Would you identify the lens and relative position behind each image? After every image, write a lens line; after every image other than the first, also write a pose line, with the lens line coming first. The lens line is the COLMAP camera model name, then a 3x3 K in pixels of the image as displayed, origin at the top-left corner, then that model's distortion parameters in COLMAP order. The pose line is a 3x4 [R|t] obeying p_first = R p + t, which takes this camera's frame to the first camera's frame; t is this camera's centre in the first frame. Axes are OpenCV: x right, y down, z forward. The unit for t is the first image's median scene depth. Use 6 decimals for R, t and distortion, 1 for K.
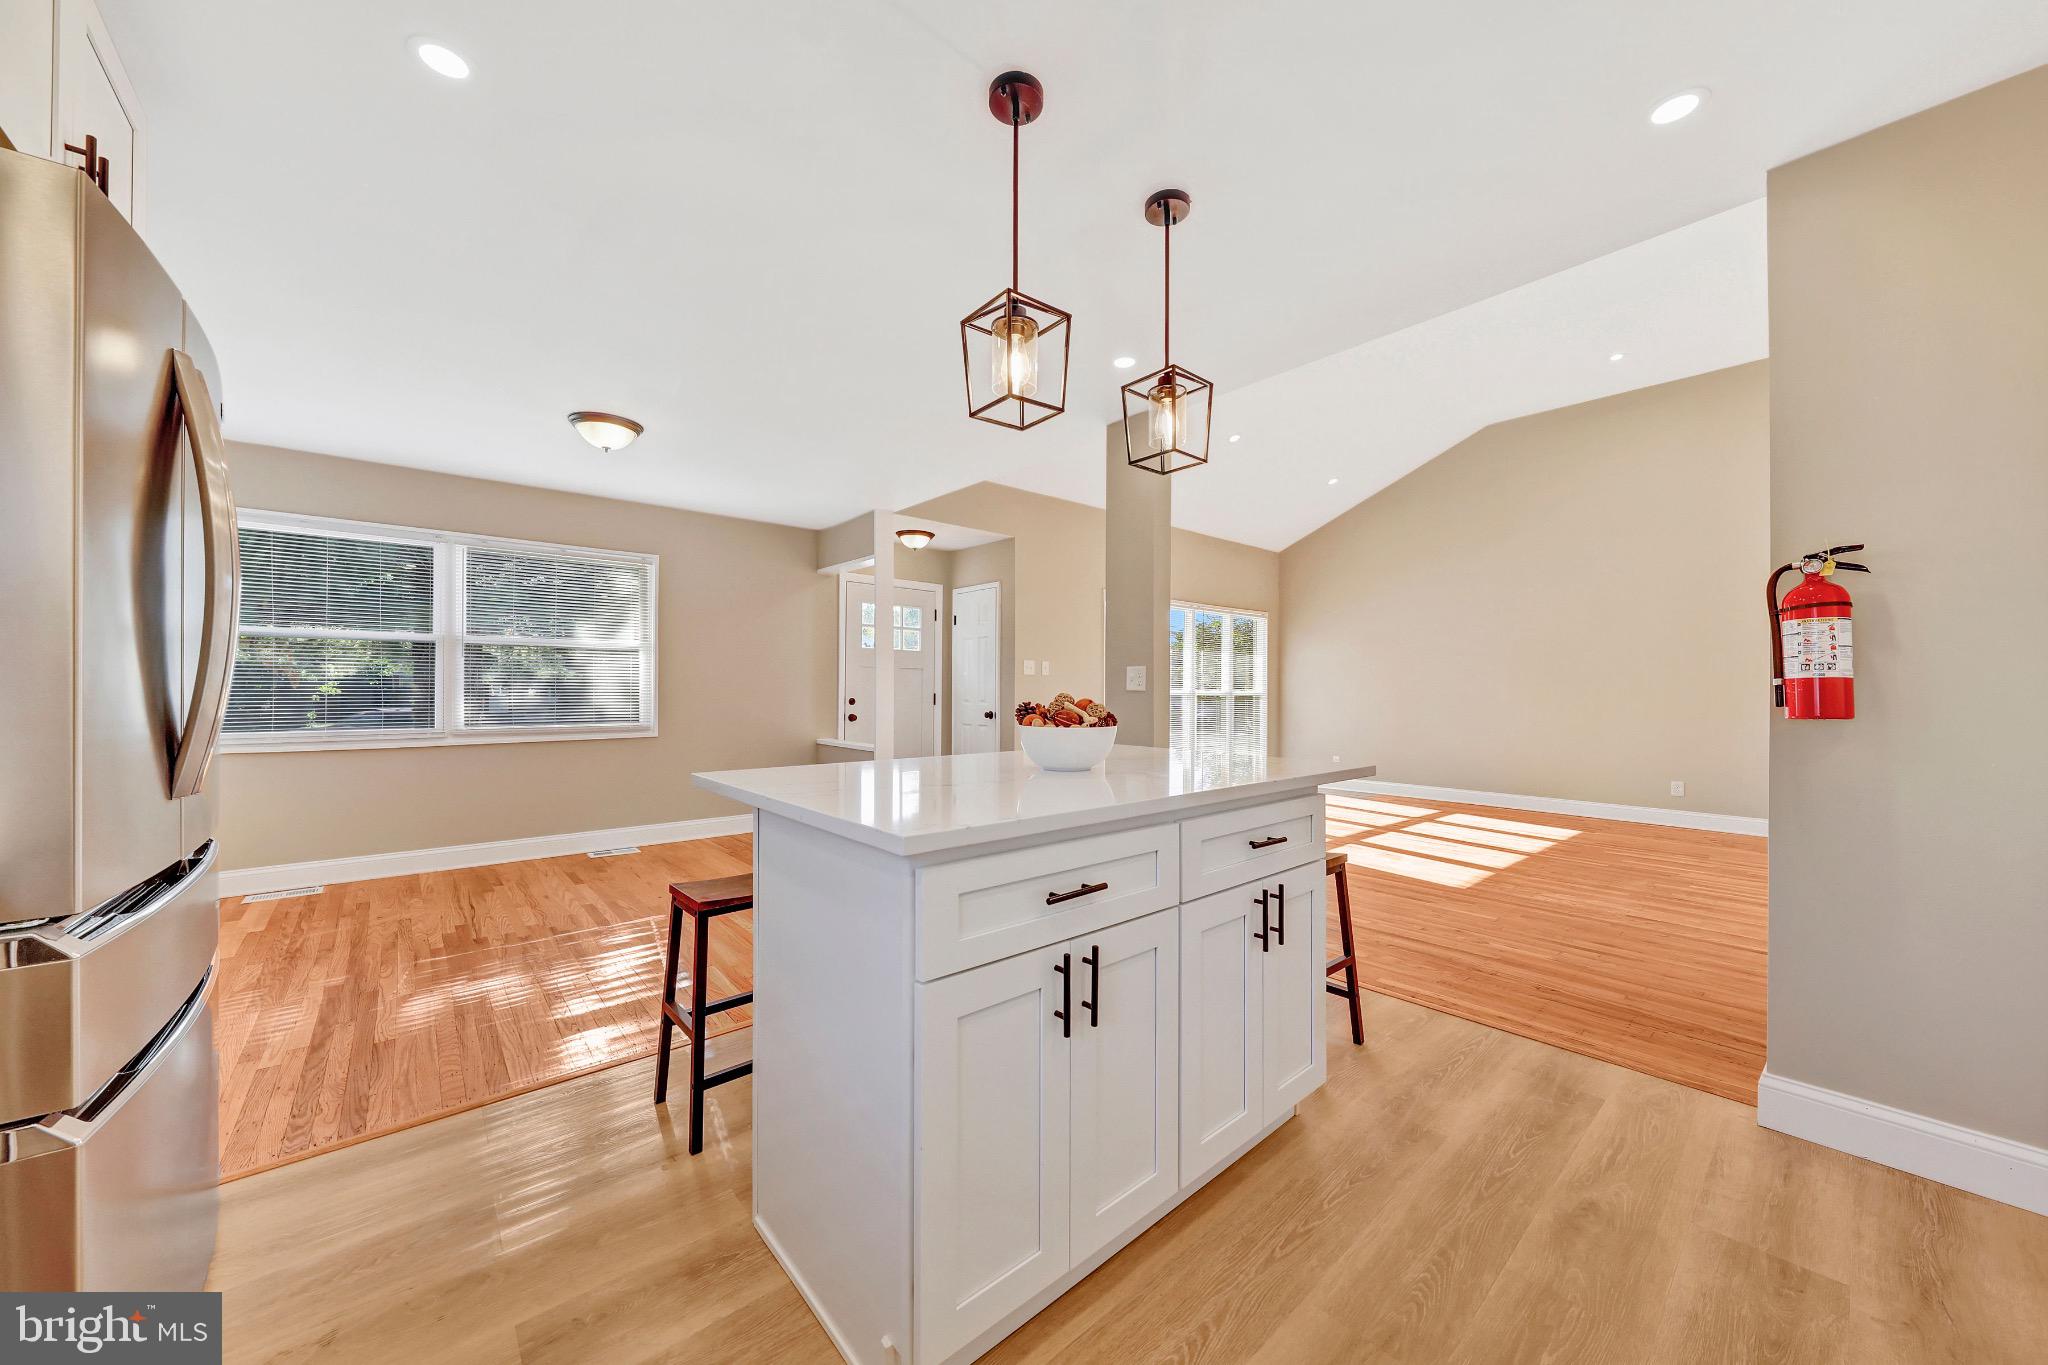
lens RADIAL K [[720.3, 0, 1017.4], [0, 720.3, 686.0], [0, 0, 1]] dist [-0.003256, -0.000049]
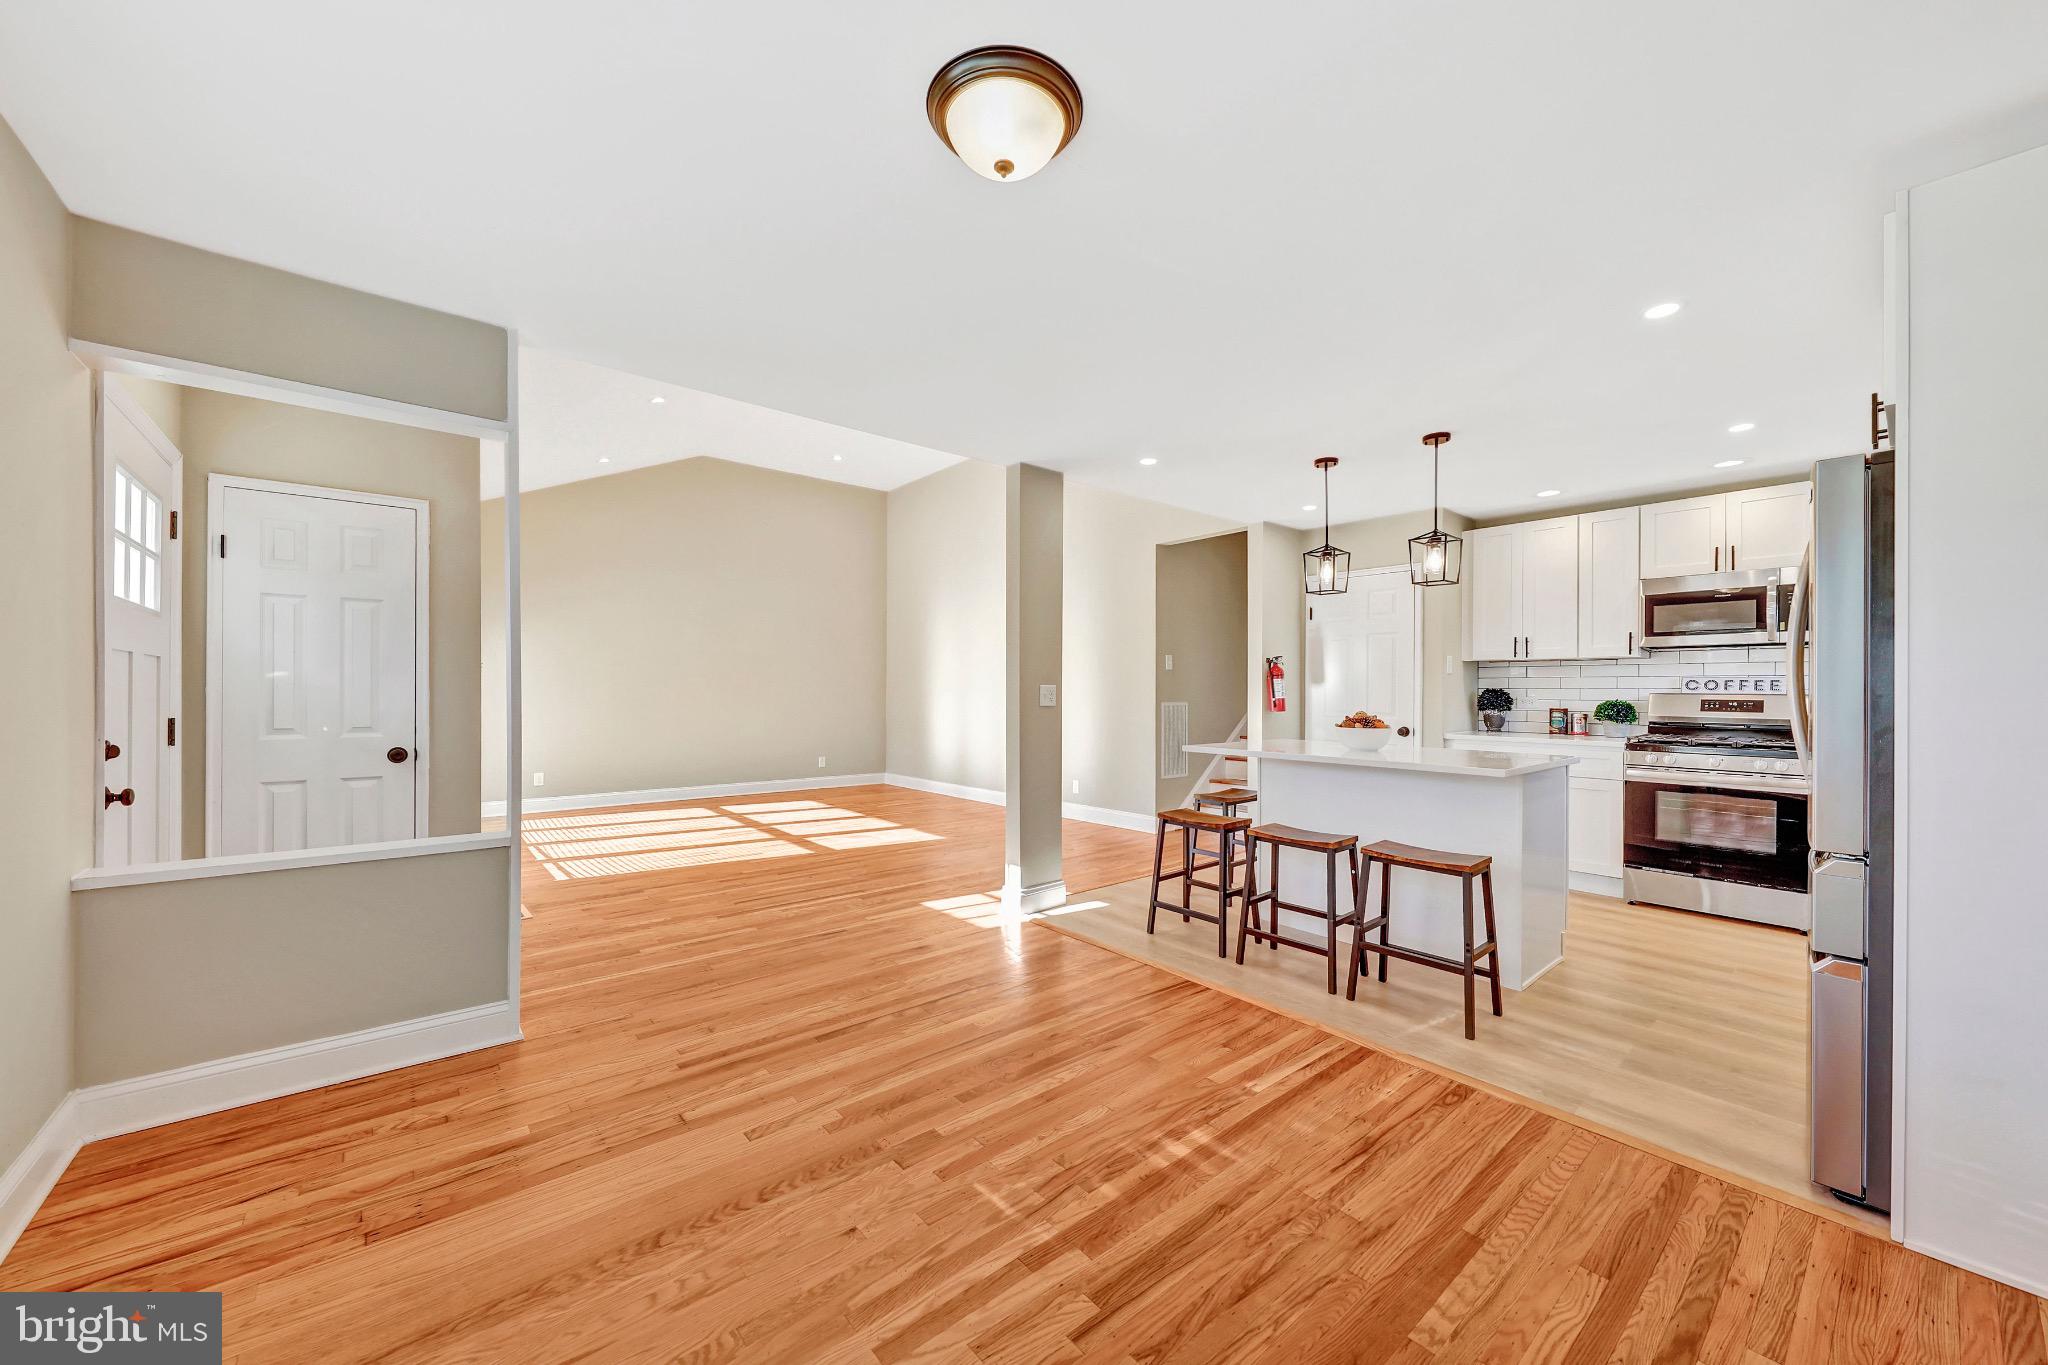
lens RADIAL K [[765.0, 0, 1018.8], [0, 765.0, 690.3], [0, 0, 1]] dist [-0.003631, -0.000259]
pose [[0.010181, -0.005441, 0.999933, -0.584820], [-0.009235, 0.999942, 0.005535, -0.013442], [-0.999906, -0.009291, 0.010130, 0.564106]]
